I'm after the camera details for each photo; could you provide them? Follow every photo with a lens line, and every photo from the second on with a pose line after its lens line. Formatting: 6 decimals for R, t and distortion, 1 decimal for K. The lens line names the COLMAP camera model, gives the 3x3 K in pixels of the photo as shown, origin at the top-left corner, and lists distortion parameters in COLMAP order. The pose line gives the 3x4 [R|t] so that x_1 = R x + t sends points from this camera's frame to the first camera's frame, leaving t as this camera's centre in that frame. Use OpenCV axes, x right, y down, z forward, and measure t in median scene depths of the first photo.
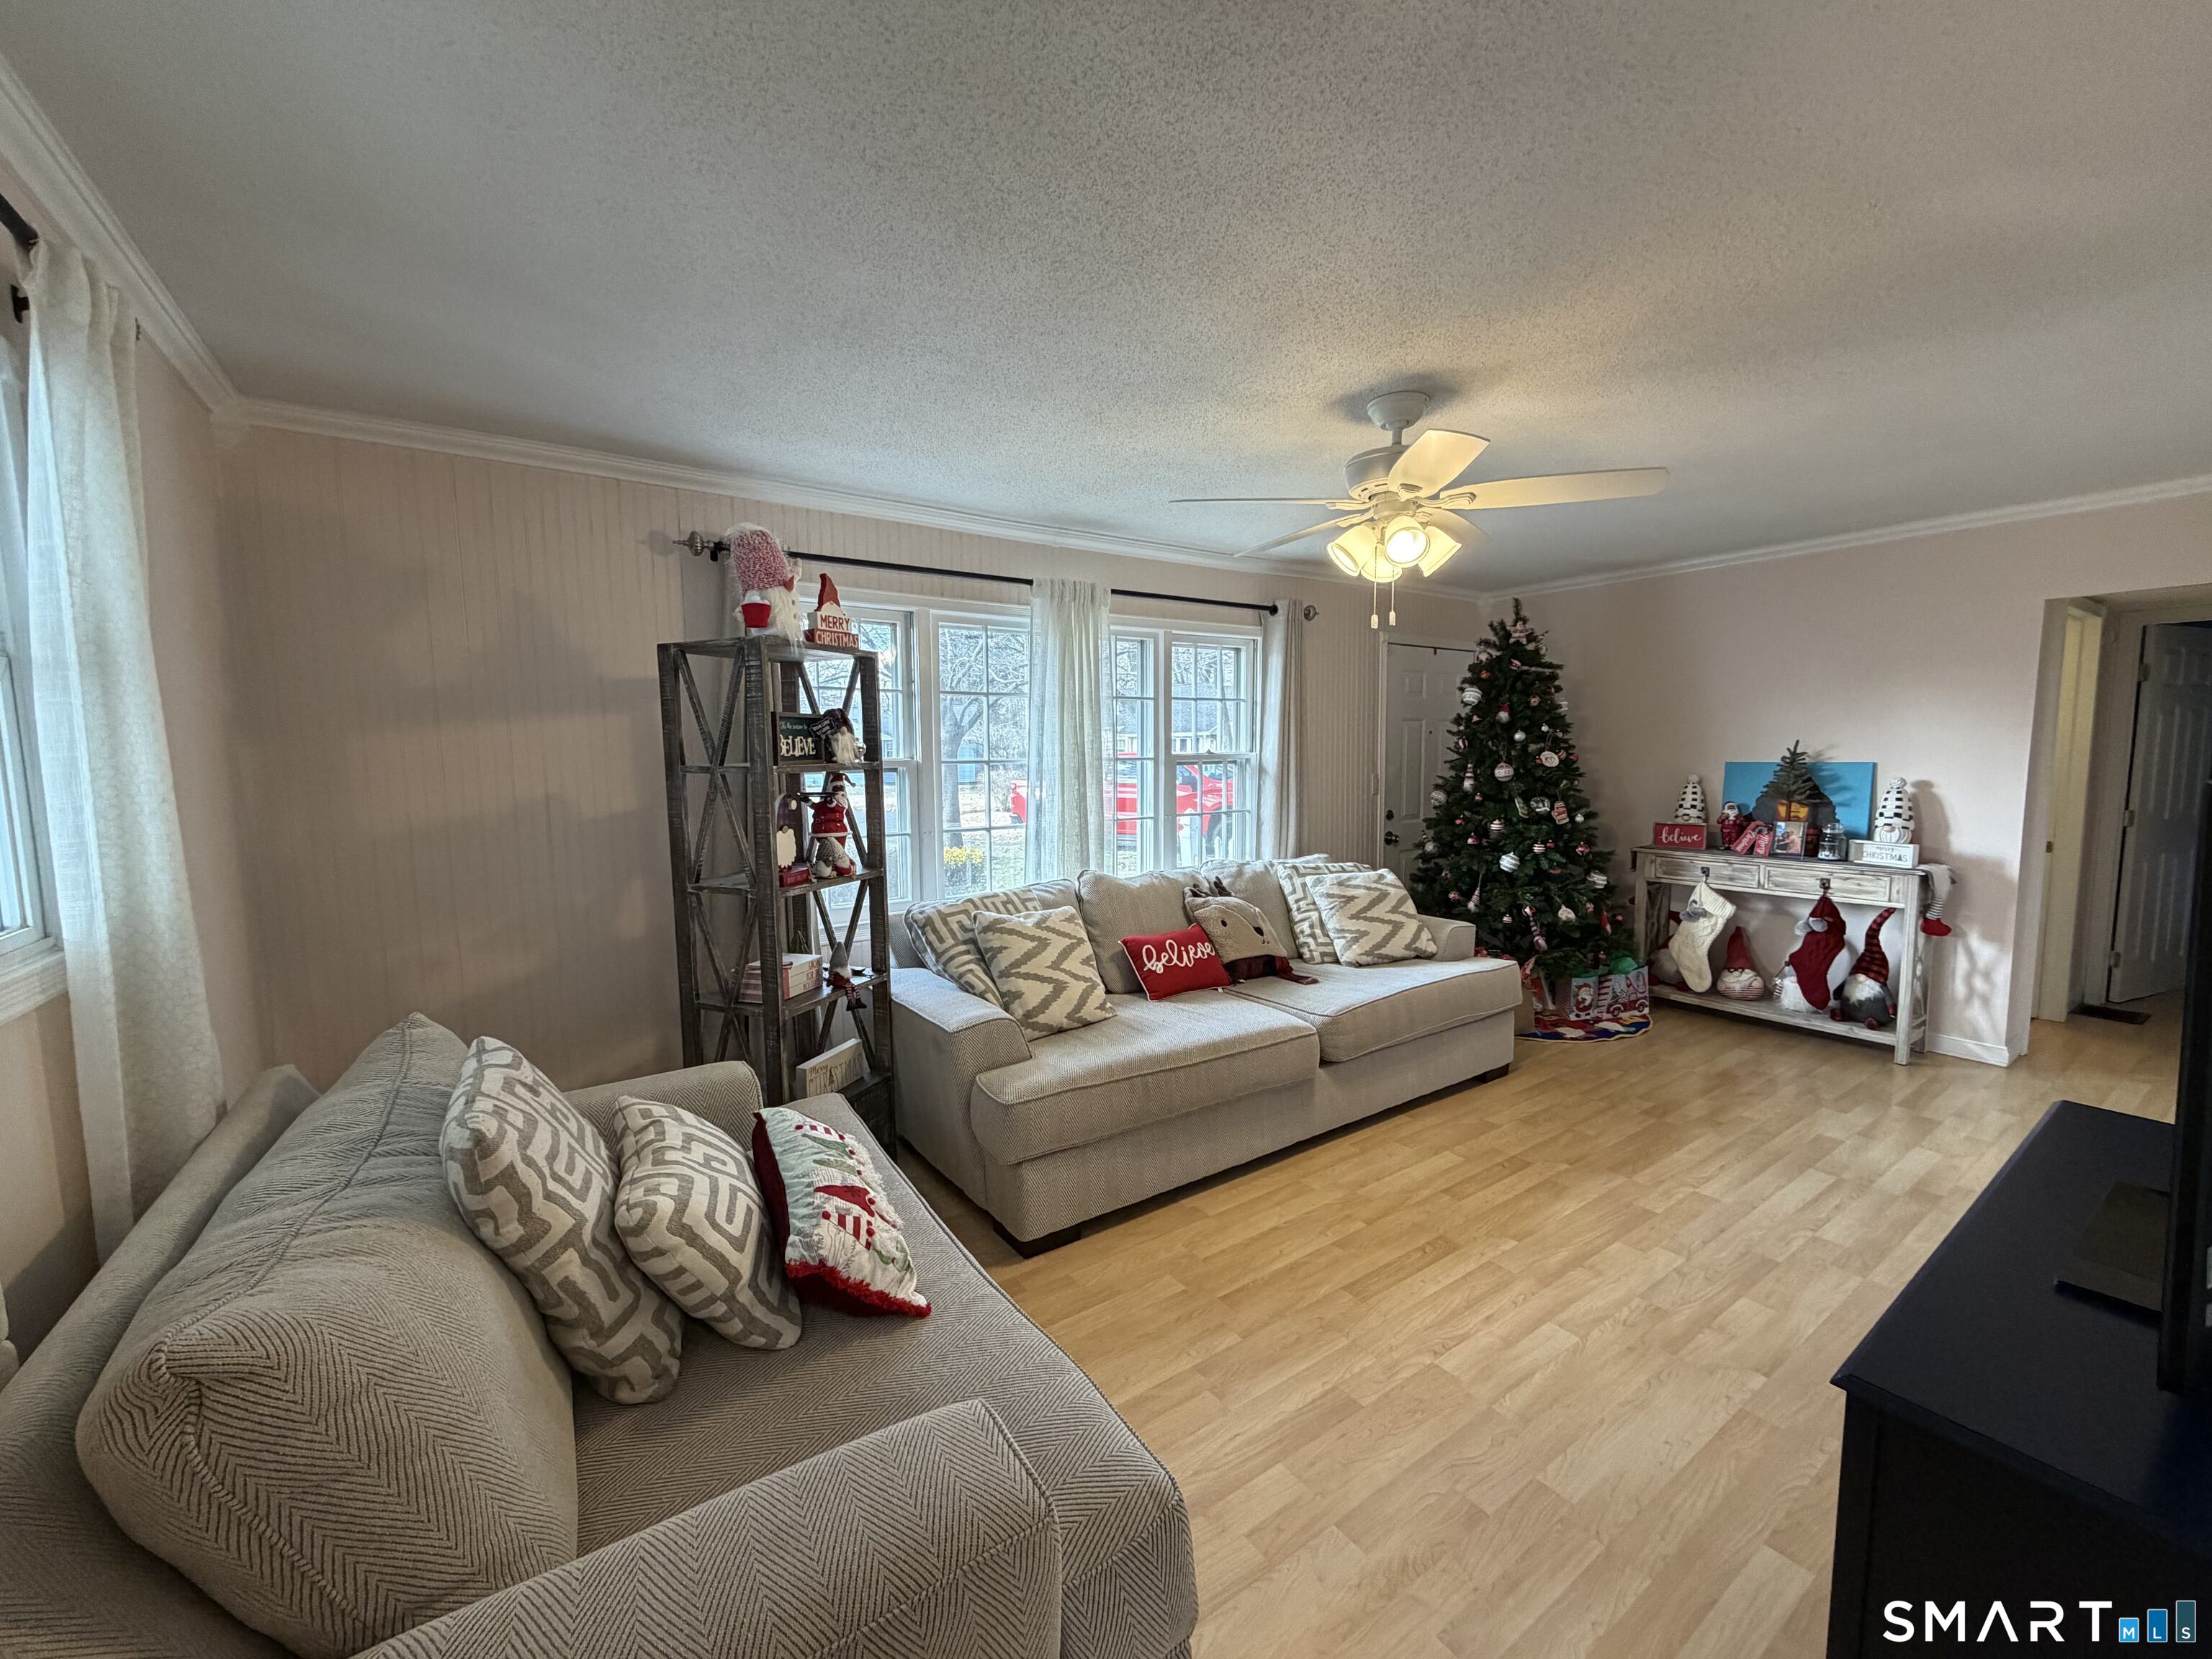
lens RADIAL K [[879.0, 0, 1108.4], [0, 879.0, 827.4], [0, 0, 1]] dist [0.002956, 0.000247]
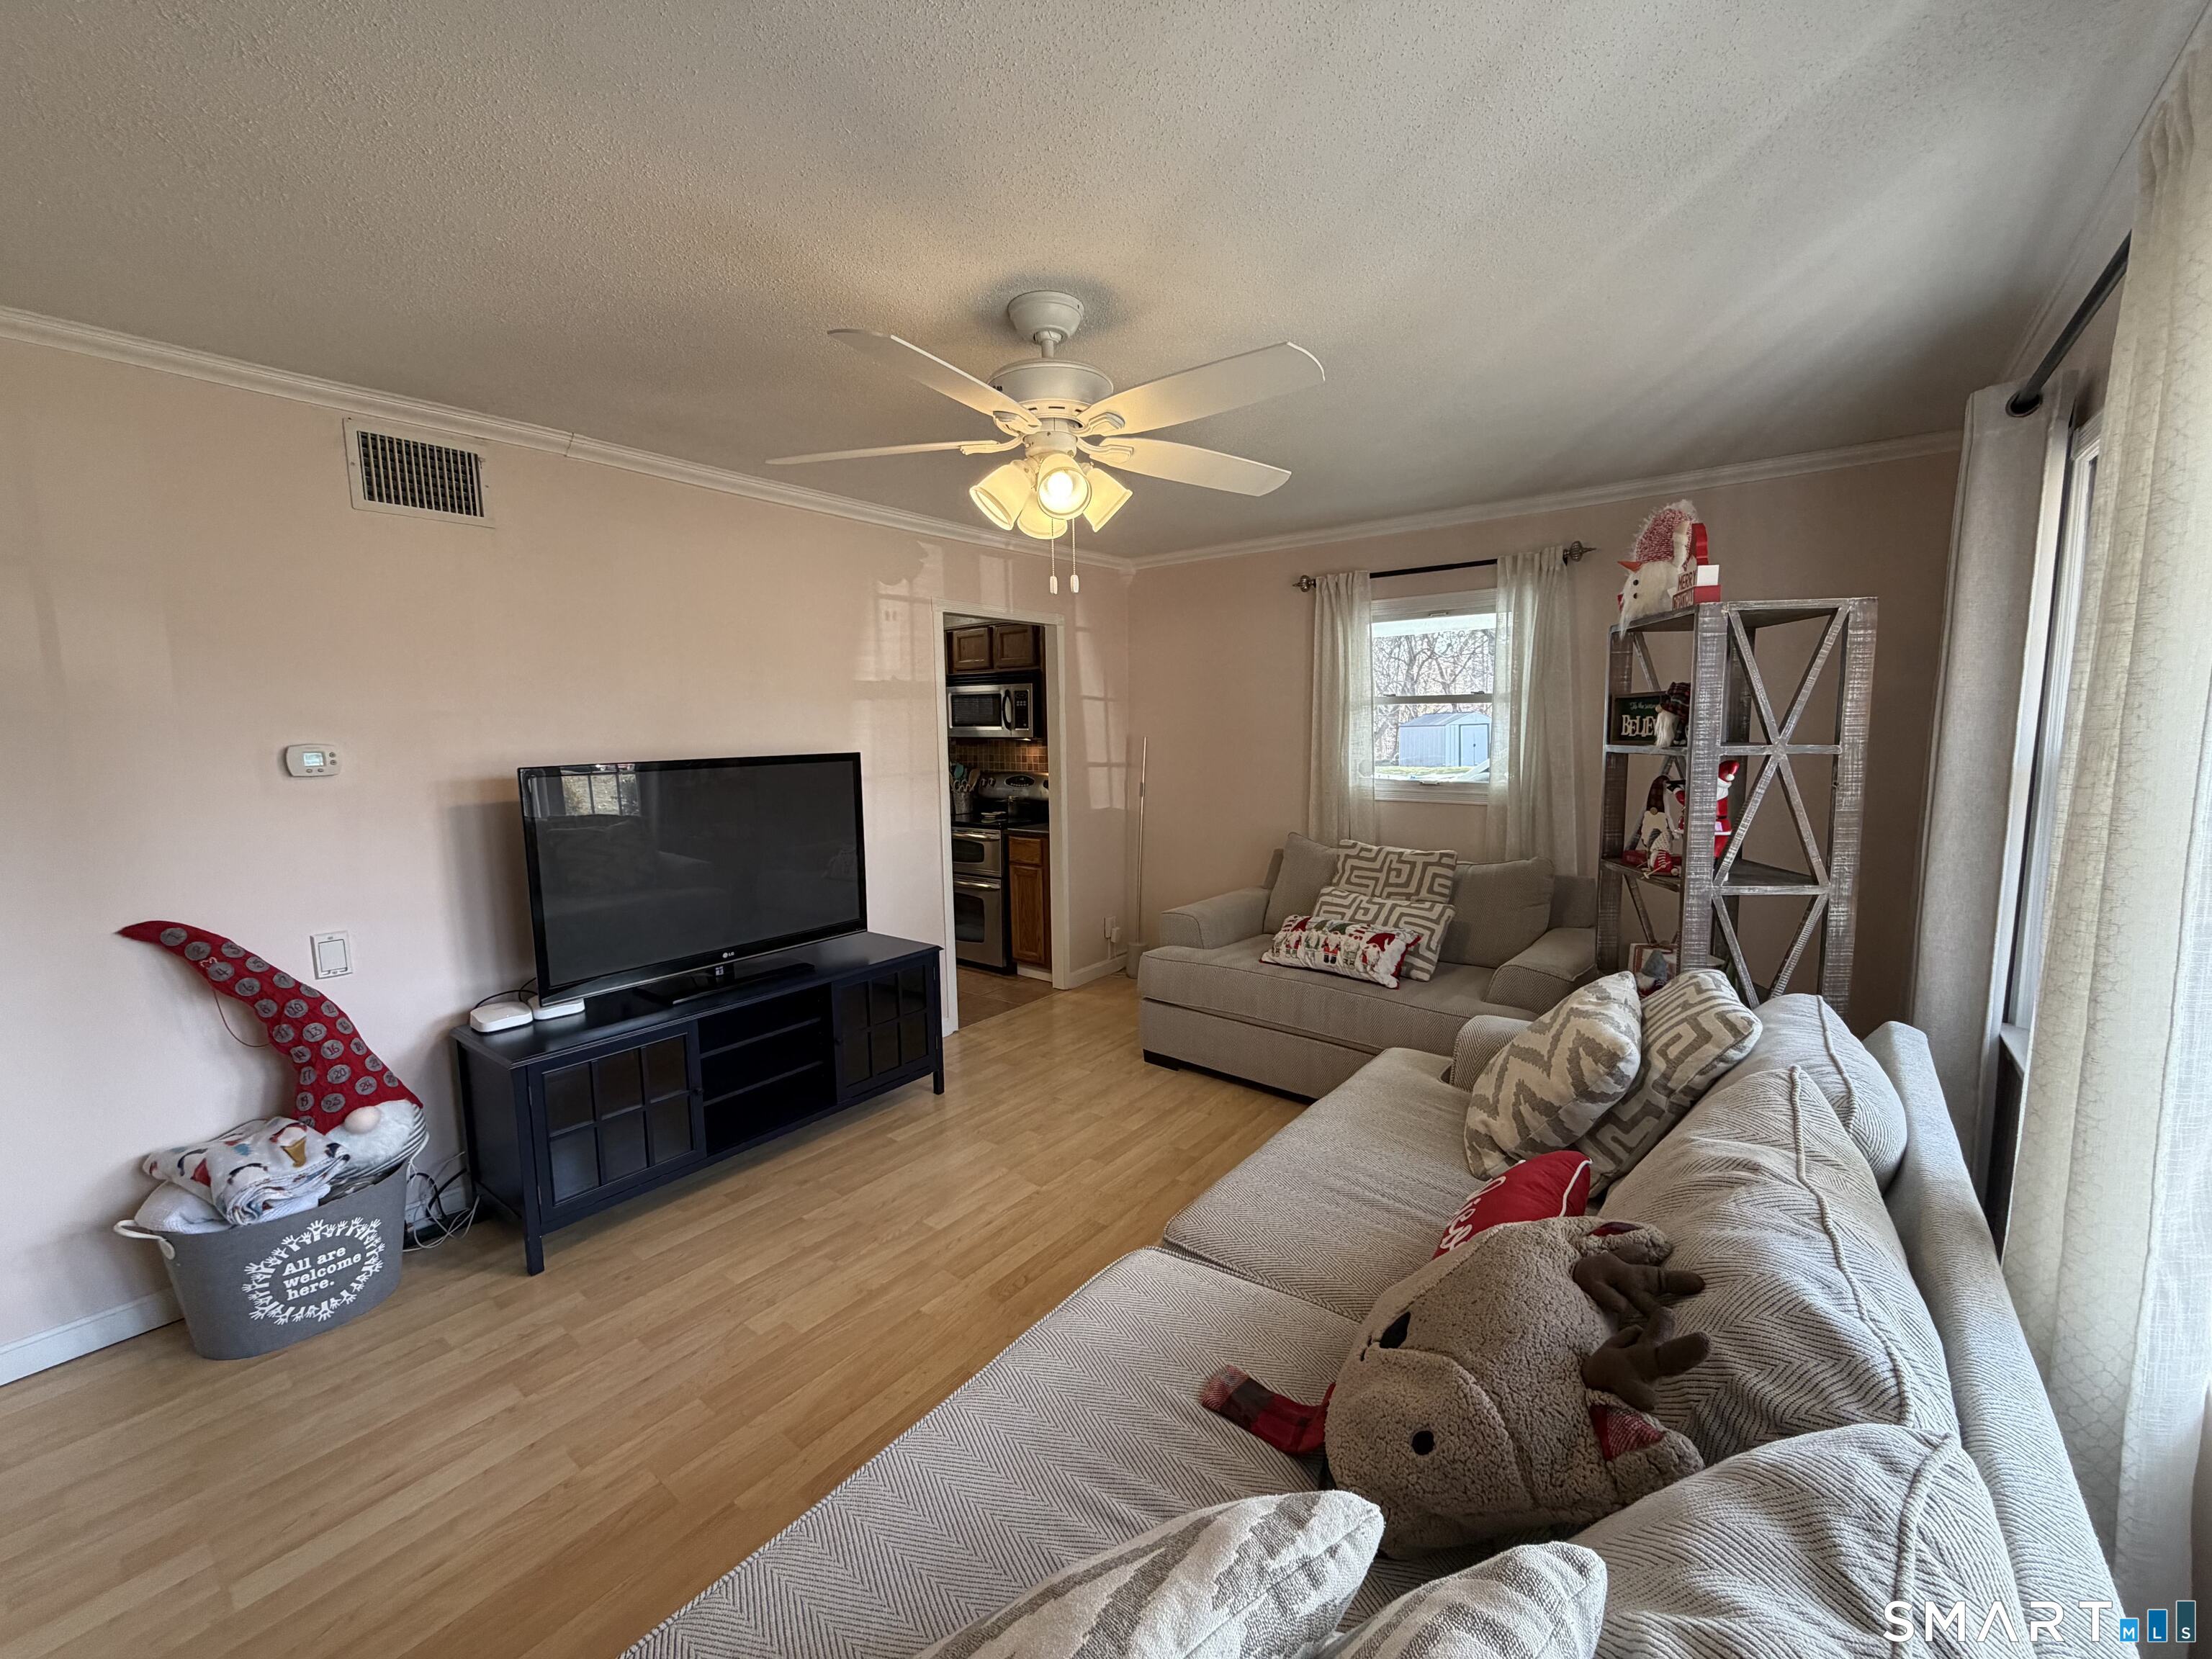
lens RADIAL K [[879.0, 0, 1108.4], [0, 879.0, 827.4], [0, 0, 1]] dist [0.002956, 0.000247]
pose [[-0.959976, 0.047287, -0.276060, 0.522002], [-0.012651, 0.977317, 0.211401, -0.207008], [0.279795, 0.206433, -0.937604, 1.853934]]
